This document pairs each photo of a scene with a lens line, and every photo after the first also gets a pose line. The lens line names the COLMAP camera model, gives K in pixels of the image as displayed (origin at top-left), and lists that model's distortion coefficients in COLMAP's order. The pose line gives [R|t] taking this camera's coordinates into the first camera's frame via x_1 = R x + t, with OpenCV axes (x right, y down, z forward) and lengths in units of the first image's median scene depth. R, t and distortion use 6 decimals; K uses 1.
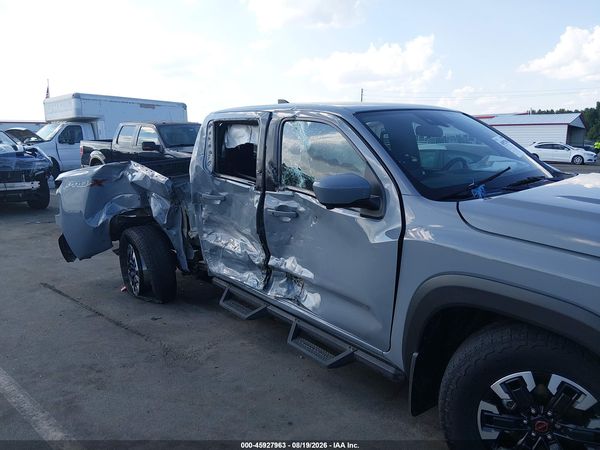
lens RADIAL K [[463.4, 0, 302.4], [0, 463.4, 226.0], [0, 0, 1]] dist [0.068041, -0.118371]
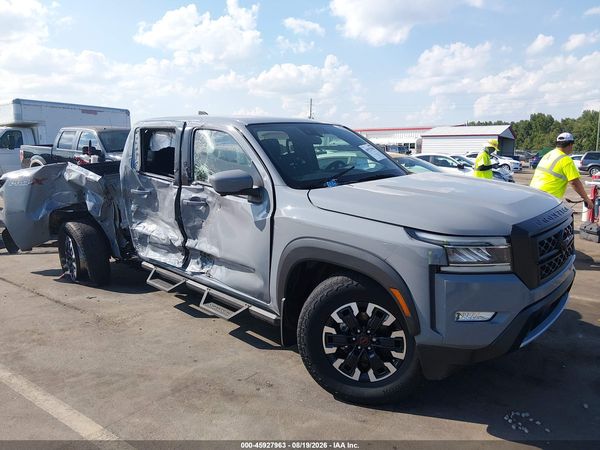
lens RADIAL K [[463.4, 0, 303.7], [0, 463.4, 225.5], [0, 0, 1]] dist [0.068041, -0.118371]
pose [[0.994303, -0.007749, 0.106307, 0.098639], [0.009635, 0.999805, -0.017245, 0.049574], [-0.106152, 0.018171, 0.994184, -0.237713]]
